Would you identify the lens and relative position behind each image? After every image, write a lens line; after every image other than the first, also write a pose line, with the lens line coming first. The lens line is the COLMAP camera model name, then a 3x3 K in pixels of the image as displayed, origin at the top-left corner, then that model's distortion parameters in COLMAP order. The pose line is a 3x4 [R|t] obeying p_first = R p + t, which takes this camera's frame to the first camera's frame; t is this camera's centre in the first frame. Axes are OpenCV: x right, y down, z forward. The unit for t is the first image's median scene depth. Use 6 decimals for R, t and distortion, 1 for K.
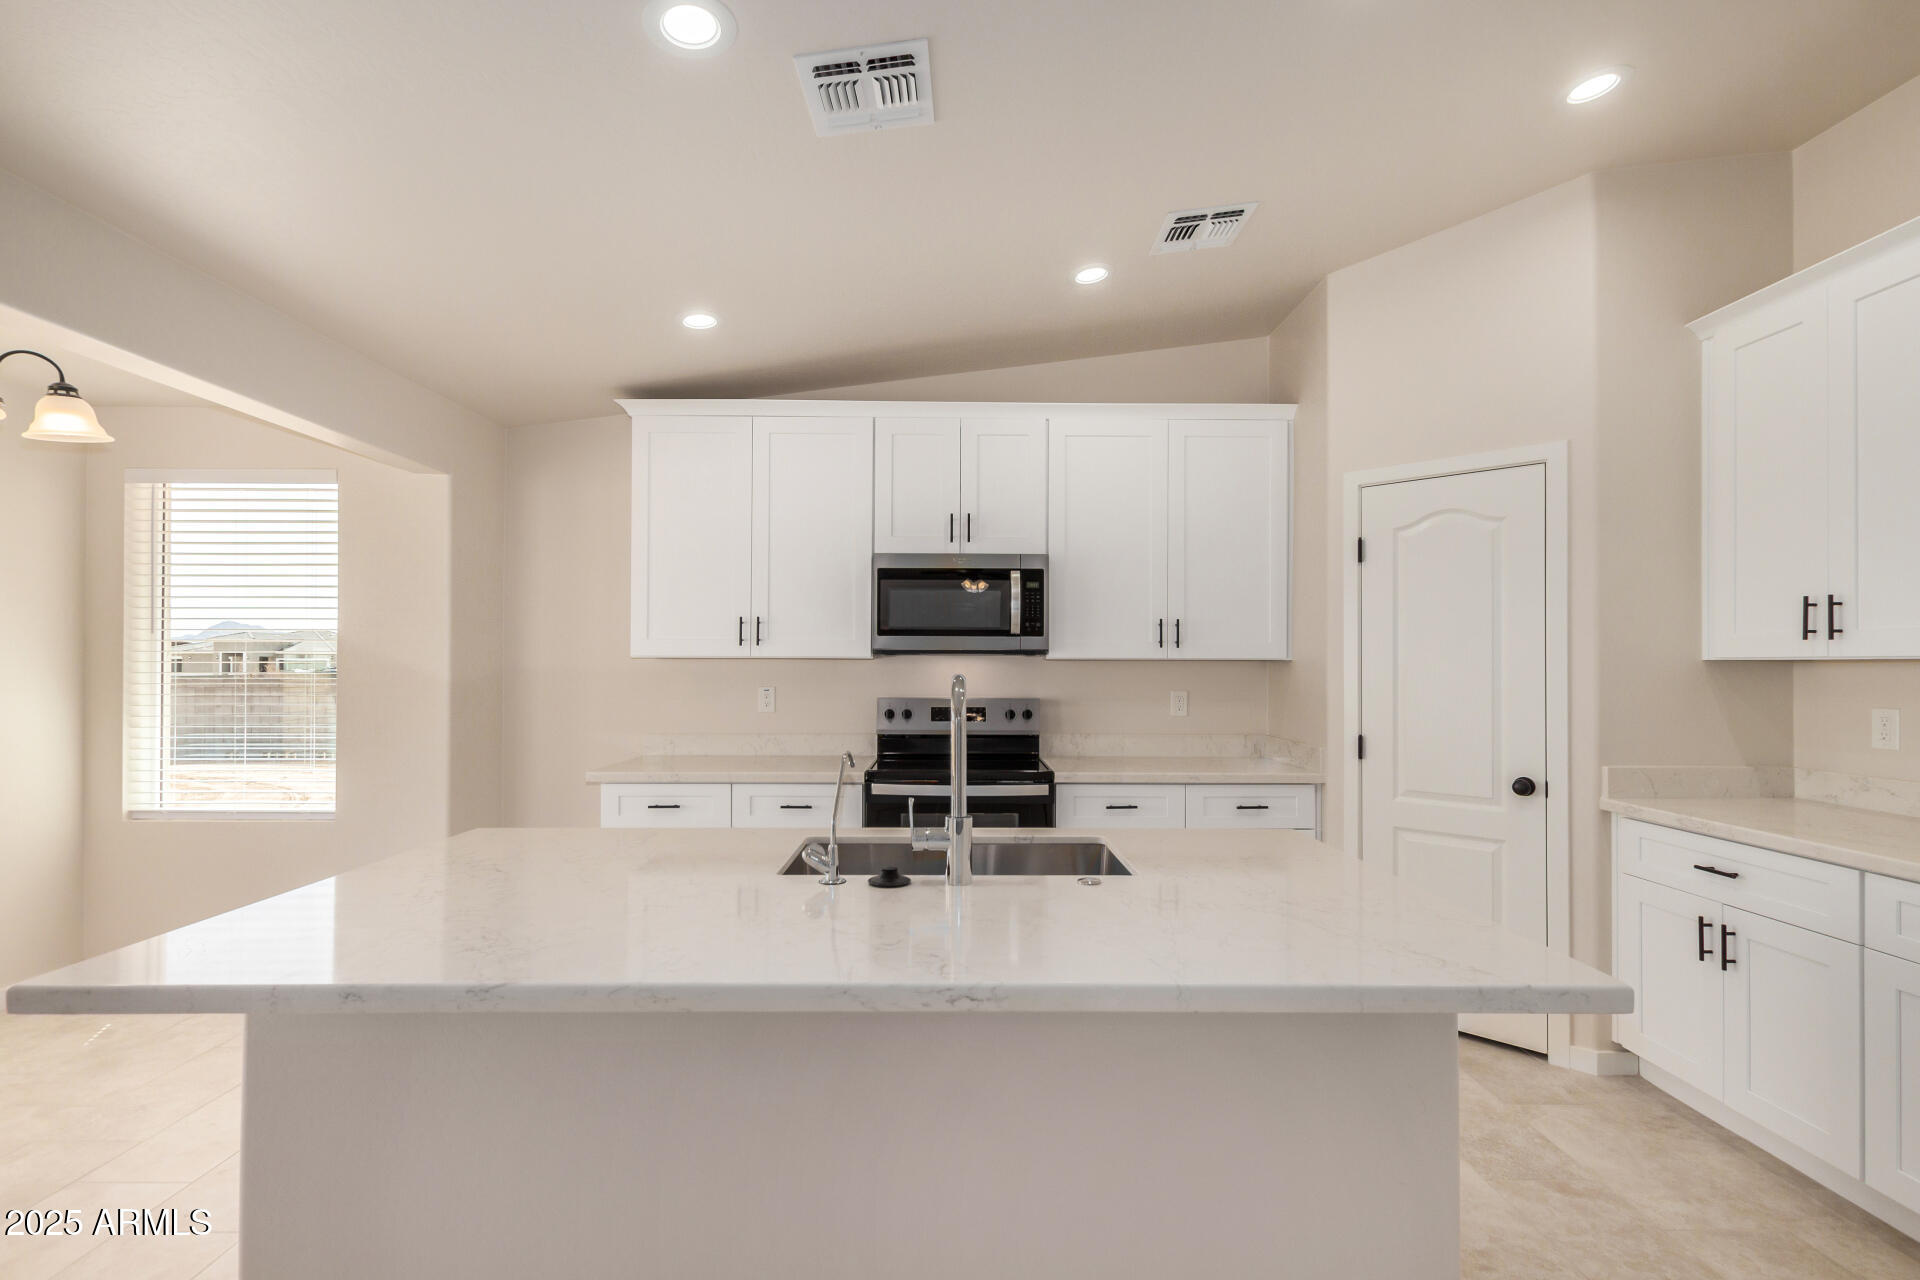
lens RADIAL K [[880.0, 0, 963.8], [0, 880.0, 655.2], [0, 0, 1]] dist [0.009846, -0.004706]
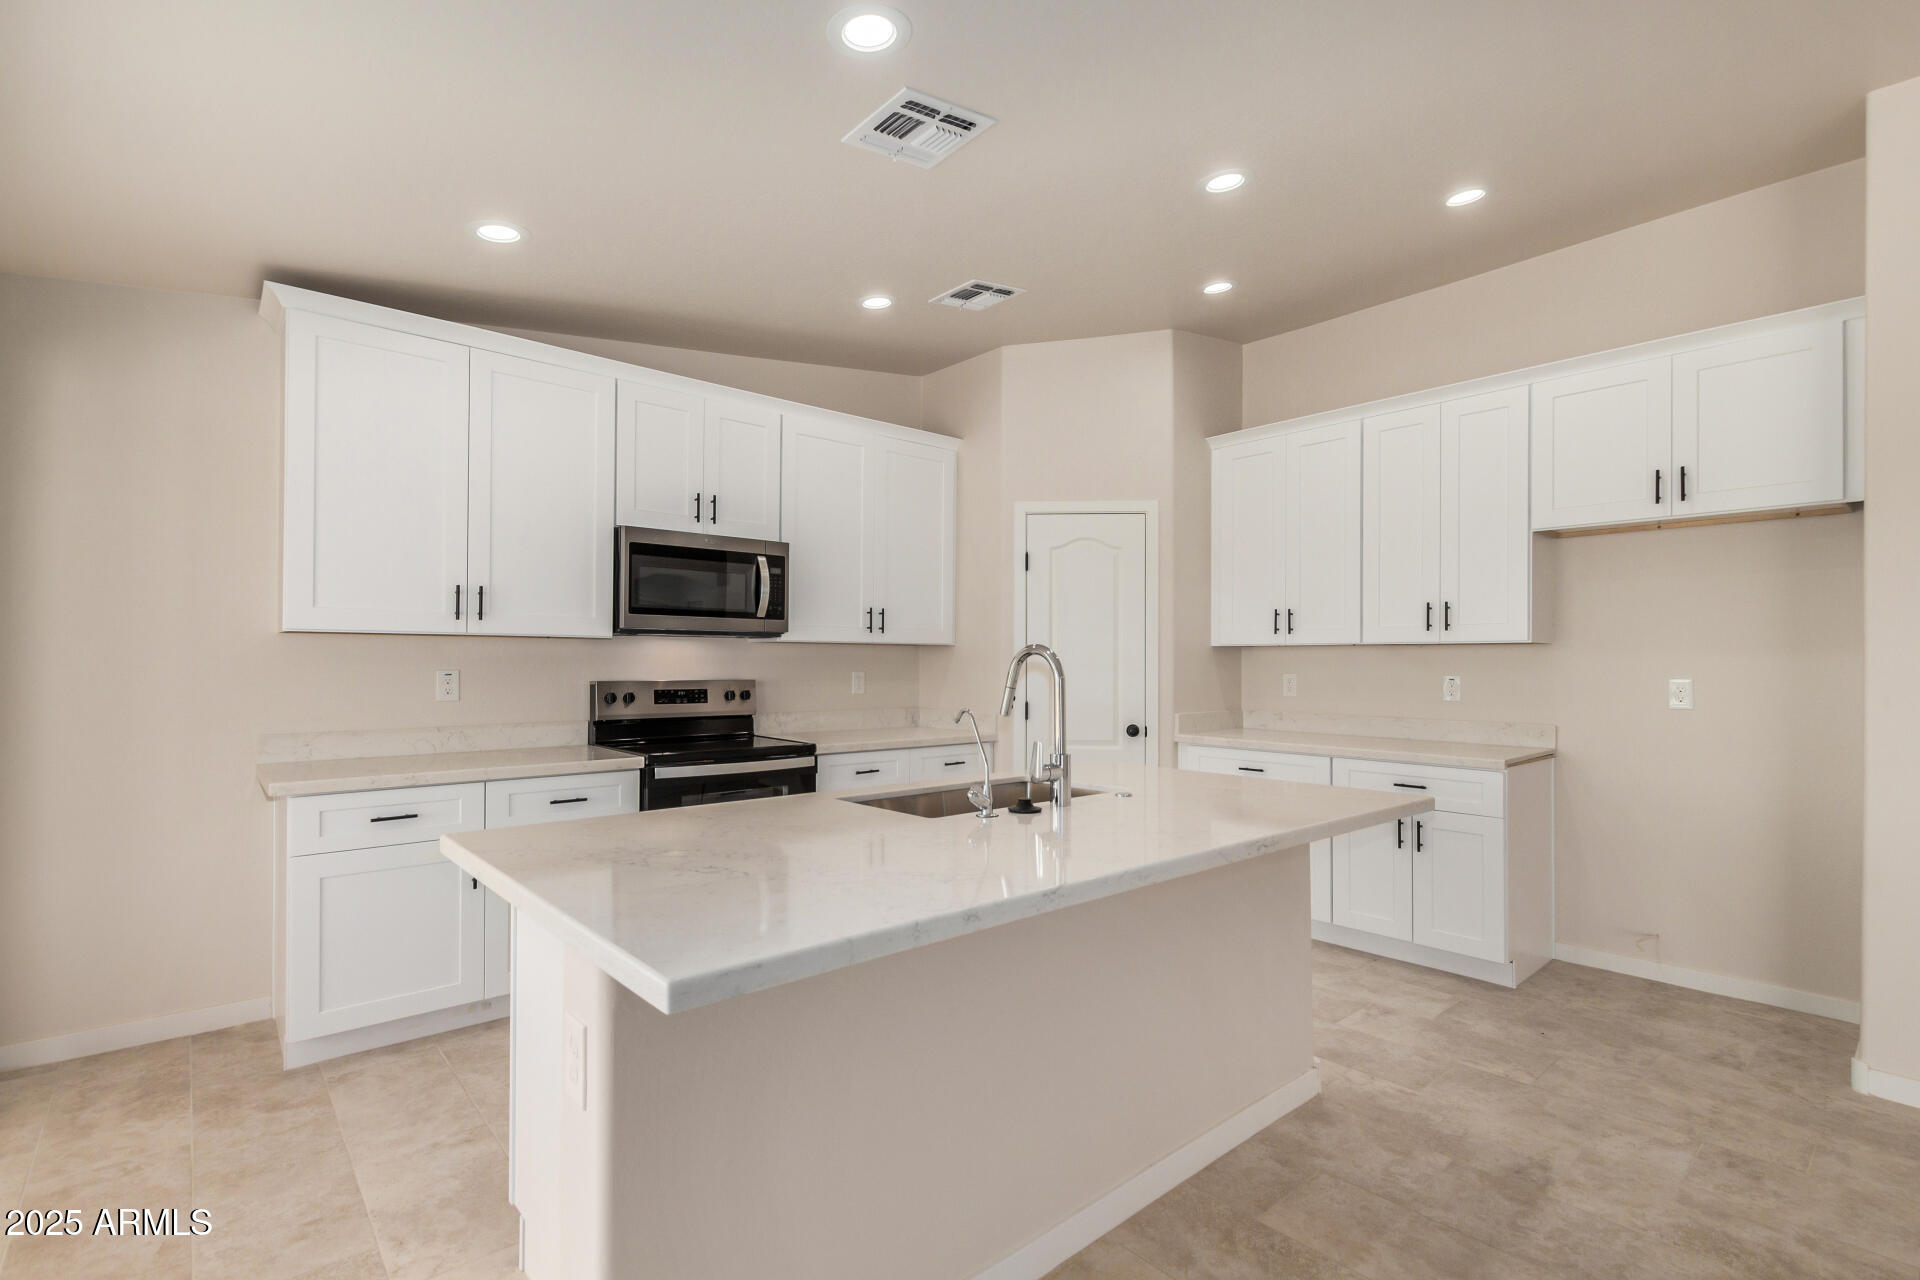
lens RADIAL K [[880.0, 0, 963.8], [0, 880.0, 655.2], [0, 0, 1]] dist [0.009846, -0.004706]
pose [[0.758131, 0.004817, 0.652085, -0.443211], [-0.008315, 0.999963, 0.002280, 0.017330], [-0.652050, -0.007151, 0.758143, 0.054433]]
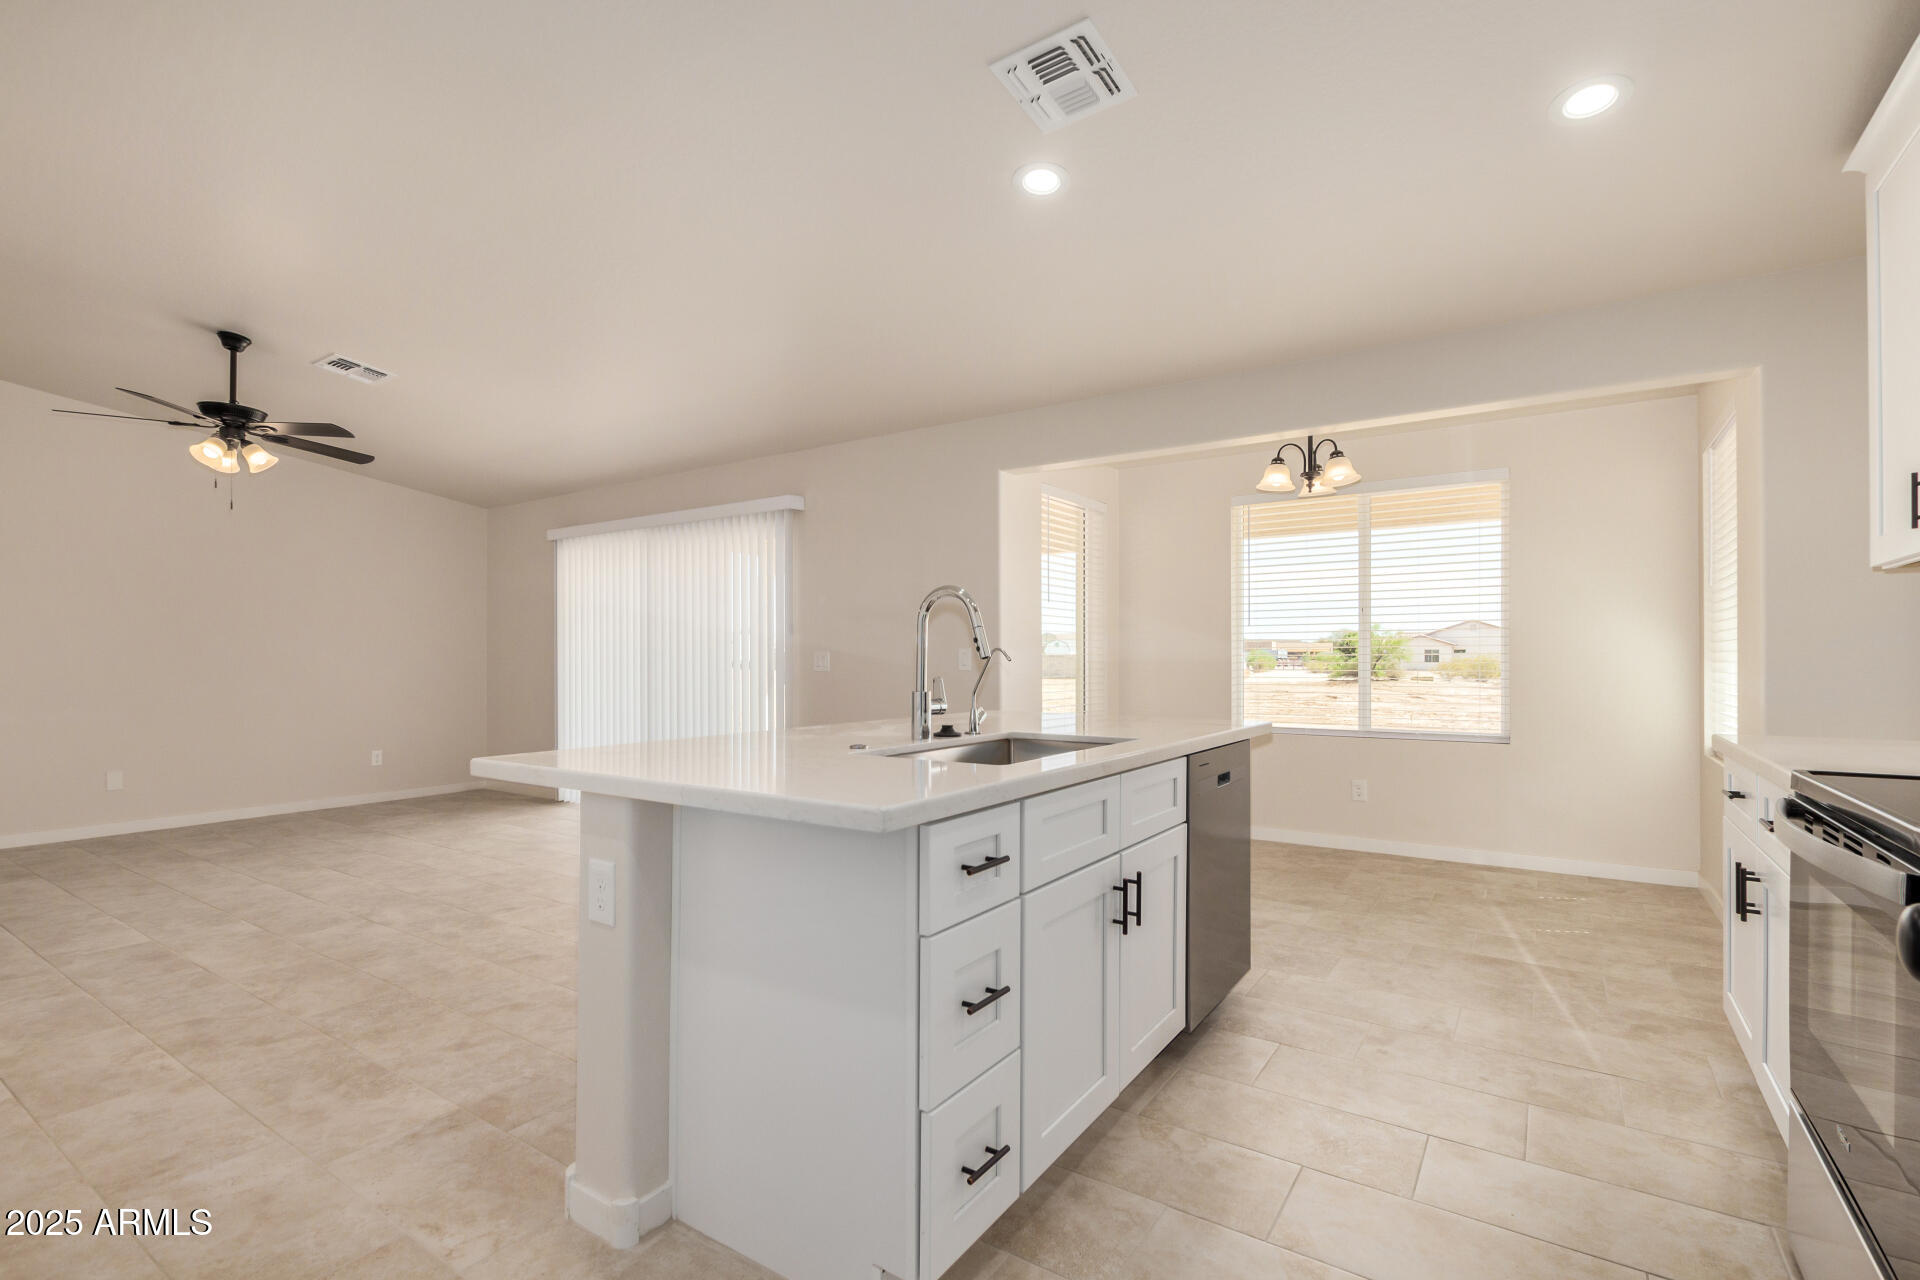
lens RADIAL K [[880.0, 0, 963.8], [0, 880.0, 655.2], [0, 0, 1]] dist [0.009846, -0.004706]
pose [[-0.568266, -0.006116, -0.822822, 0.503697], [0.007870, 0.999886, -0.012868, 0.067059], [0.822807, -0.013788, -0.568153, 0.853166]]
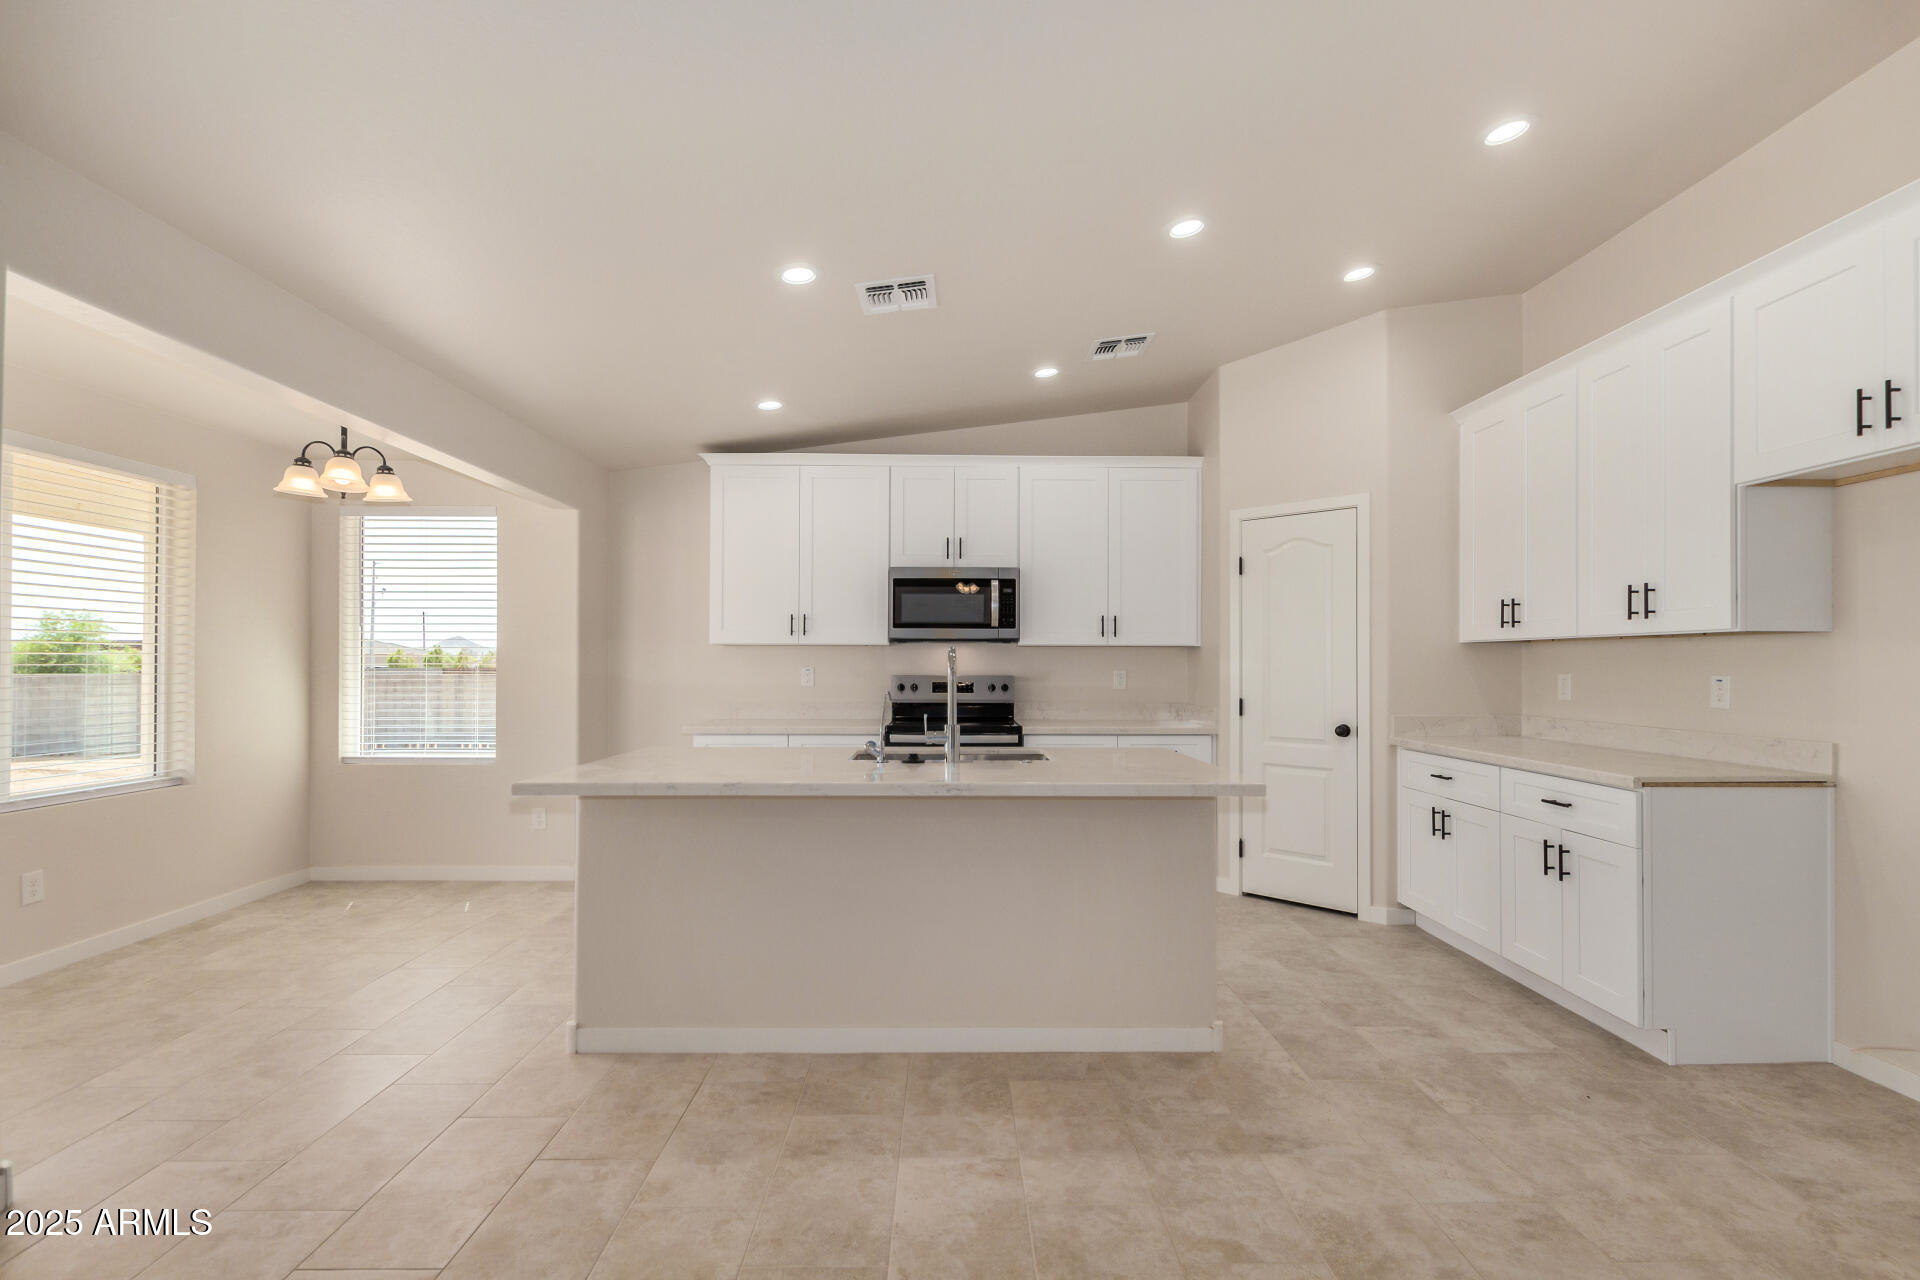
lens RADIAL K [[880.0, 0, 963.8], [0, 880.0, 655.2], [0, 0, 1]] dist [0.009846, -0.004706]
pose [[0.999989, -0.000824, 0.004696, 0.004478], [0.000823, 1.000000, 0.000186, 0.019779], [-0.004696, -0.000182, 0.999989, -0.361290]]
